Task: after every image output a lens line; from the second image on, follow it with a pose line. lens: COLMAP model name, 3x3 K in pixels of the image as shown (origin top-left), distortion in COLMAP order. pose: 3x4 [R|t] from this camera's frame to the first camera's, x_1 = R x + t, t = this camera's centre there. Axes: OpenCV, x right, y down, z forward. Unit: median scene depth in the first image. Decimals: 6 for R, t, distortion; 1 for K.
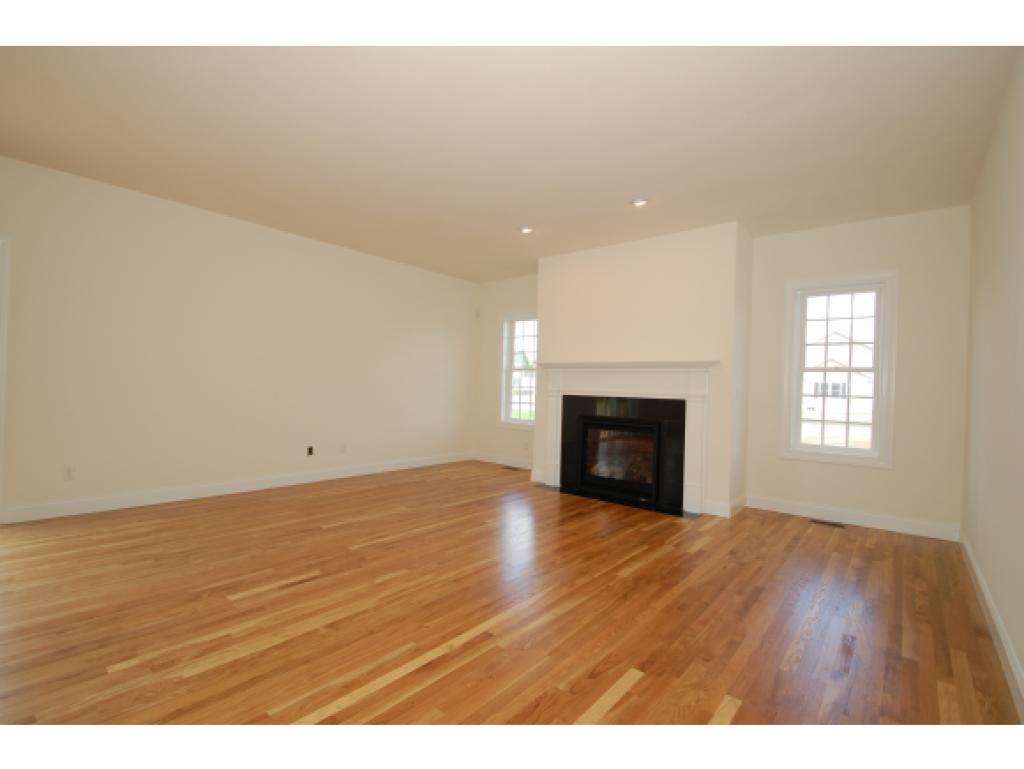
lens RADIAL K [[488.6, 0, 510.2], [0, 488.6, 379.9], [0, 0, 1]] dist [-0.003151, -0.000961]
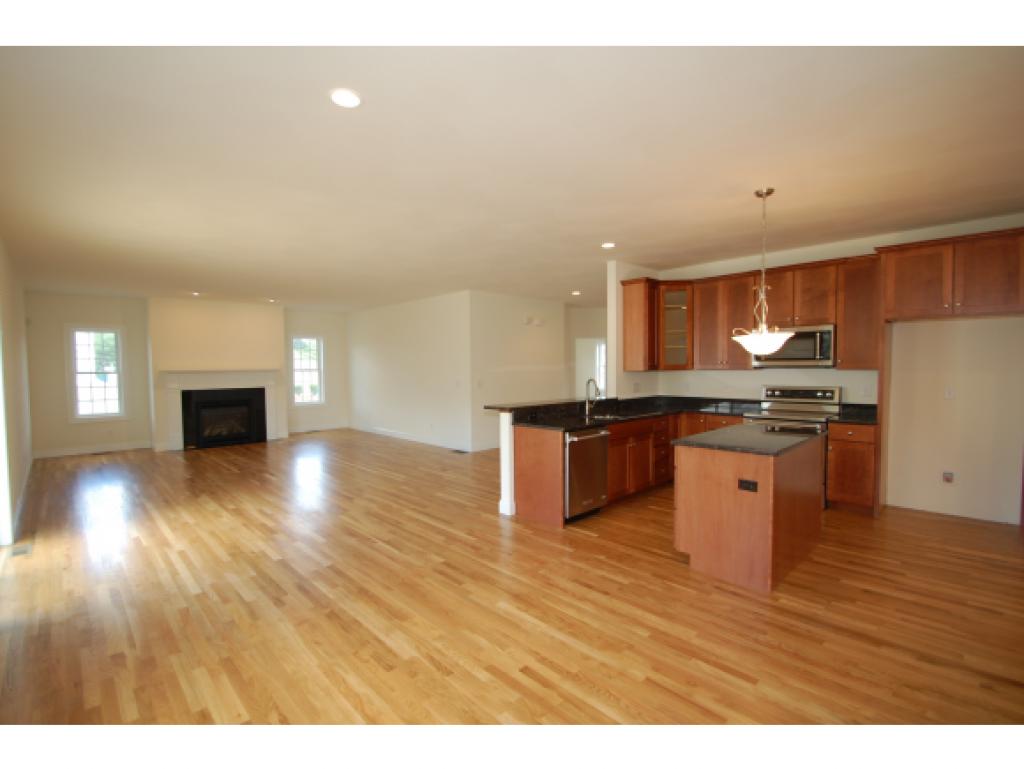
lens RADIAL K [[488.6, 0, 516.4], [0, 488.6, 388.2], [0, 0, 1]] dist [-0.003151, -0.000961]
pose [[0.105879, -0.085158, 0.990726, -1.660177], [-0.010557, 0.996174, 0.086754, -0.152804], [-0.994323, -0.019645, 0.104575, -0.288540]]
